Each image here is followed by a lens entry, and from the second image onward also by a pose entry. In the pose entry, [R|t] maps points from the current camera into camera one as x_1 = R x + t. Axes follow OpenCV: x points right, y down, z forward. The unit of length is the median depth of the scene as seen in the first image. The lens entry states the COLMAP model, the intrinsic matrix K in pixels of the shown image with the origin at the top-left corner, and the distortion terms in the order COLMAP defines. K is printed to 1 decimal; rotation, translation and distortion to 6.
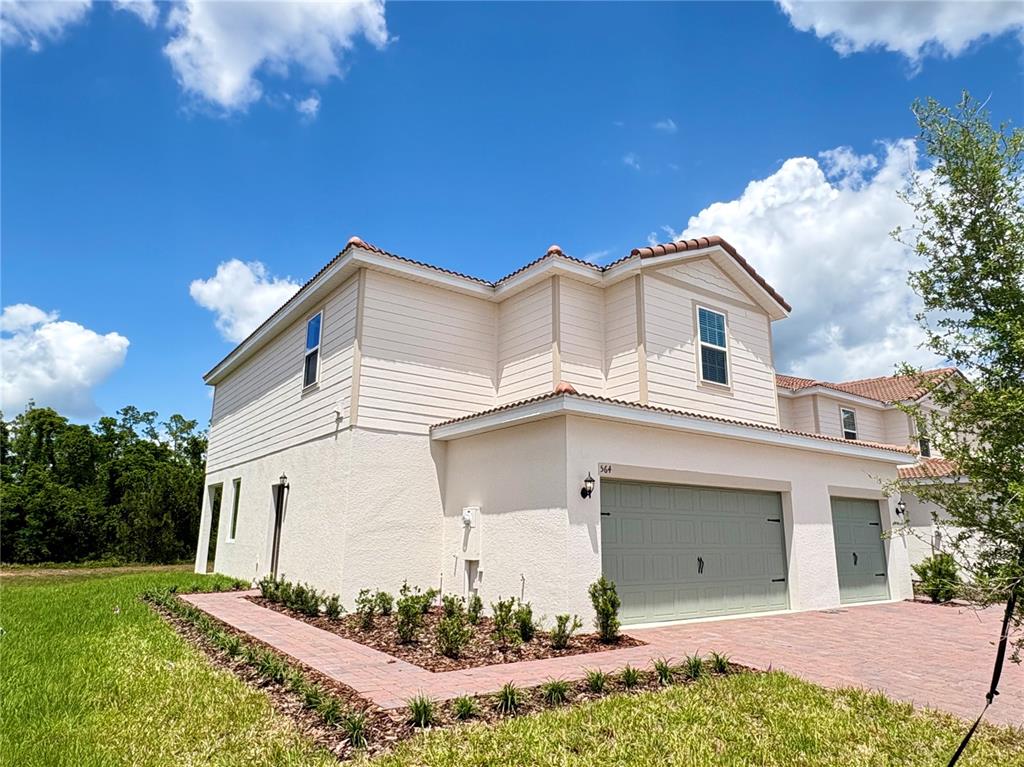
lens RADIAL K [[639.6, 0, 527.8], [0, 639.6, 380.4], [0, 0, 1]] dist [0.050251, 0.000184]
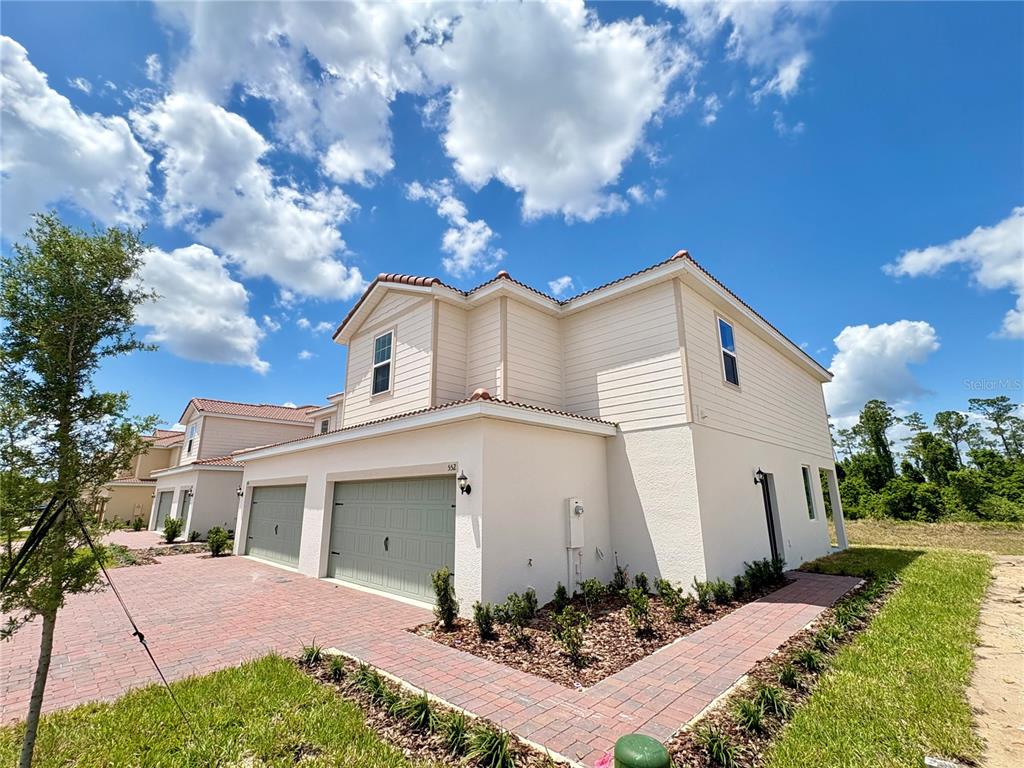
lens RADIAL K [[481.2, 0, 510.1], [0, 481.2, 364.0], [0, 0, 1]] dist [-0.000996, -0.000099]
pose [[0.100666, -0.274626, -0.956267, 1.222298], [0.235538, 0.940405, -0.245275, 0.237932], [0.966637, -0.200547, 0.159352, 1.109379]]
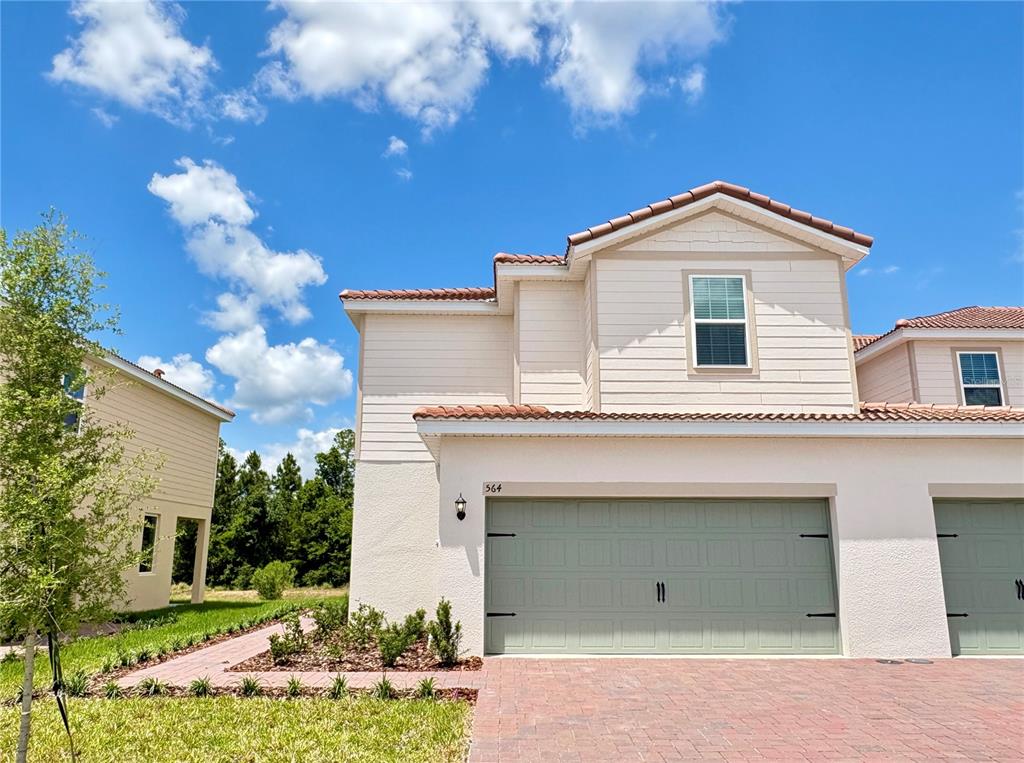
lens RADIAL K [[744.0, 0, 512.0], [0, 744.0, 381.5], [0, 0, 1]] dist [0.002233, 0.005409]
pose [[0.811981, -0.139388, -0.566795, 0.604167], [0.139603, 0.989261, -0.043290, 0.025993], [0.566743, -0.043975, 0.822720, 0.090912]]
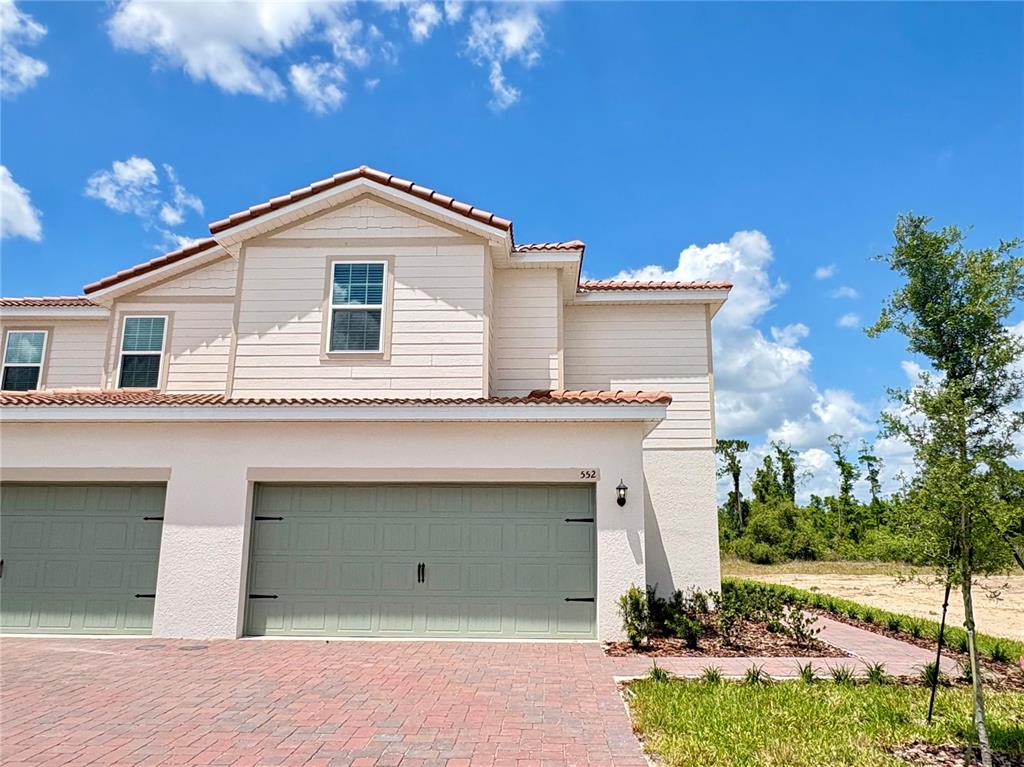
lens RADIAL K [[737.8, 0, 512.3], [0, 737.8, 365.9], [0, 0, 1]] dist [-0.003456, -0.001664]
pose [[0.785805, -0.146077, -0.600976, 1.003771], [0.144651, 0.988165, -0.051053, 0.097565], [0.601321, -0.046814, 0.797635, 0.384122]]
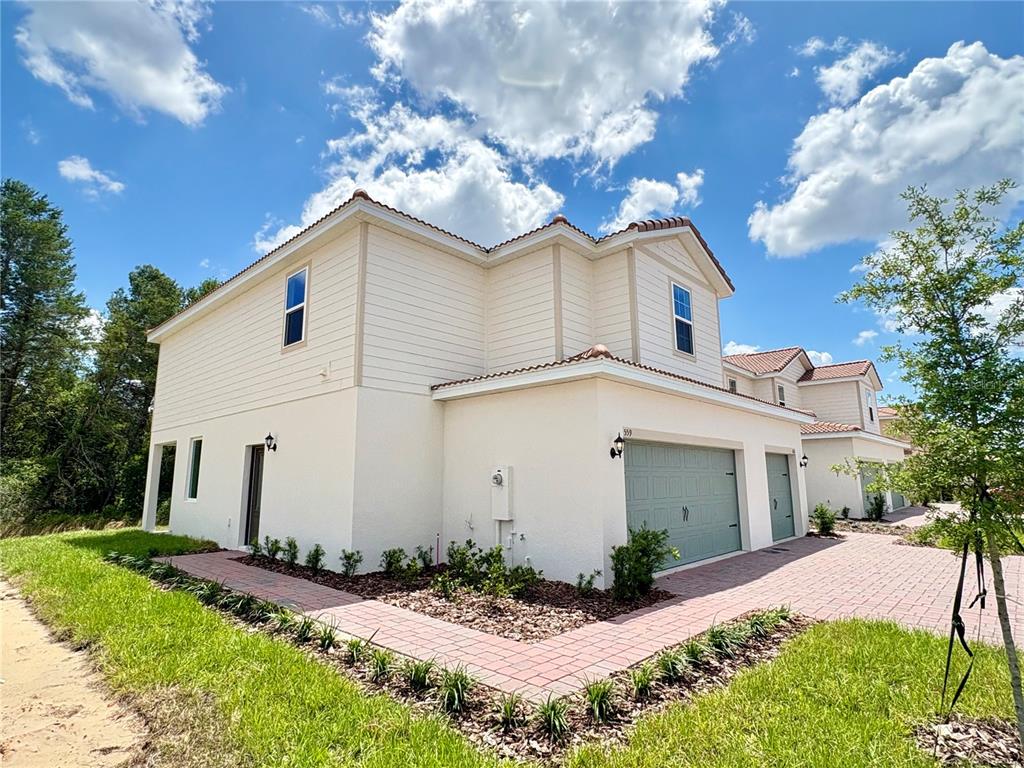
lens RADIAL K [[533.7, 0, 512.0], [0, 533.7, 384.0], [0, 0, 1]] dist [-0.000277, -0.000114]
pose [[0.983741, 0.018256, 0.178664, -0.165545], [-0.027613, 0.998366, 0.050026, 0.020326], [-0.177459, -0.054146, 0.982637, 0.146521]]
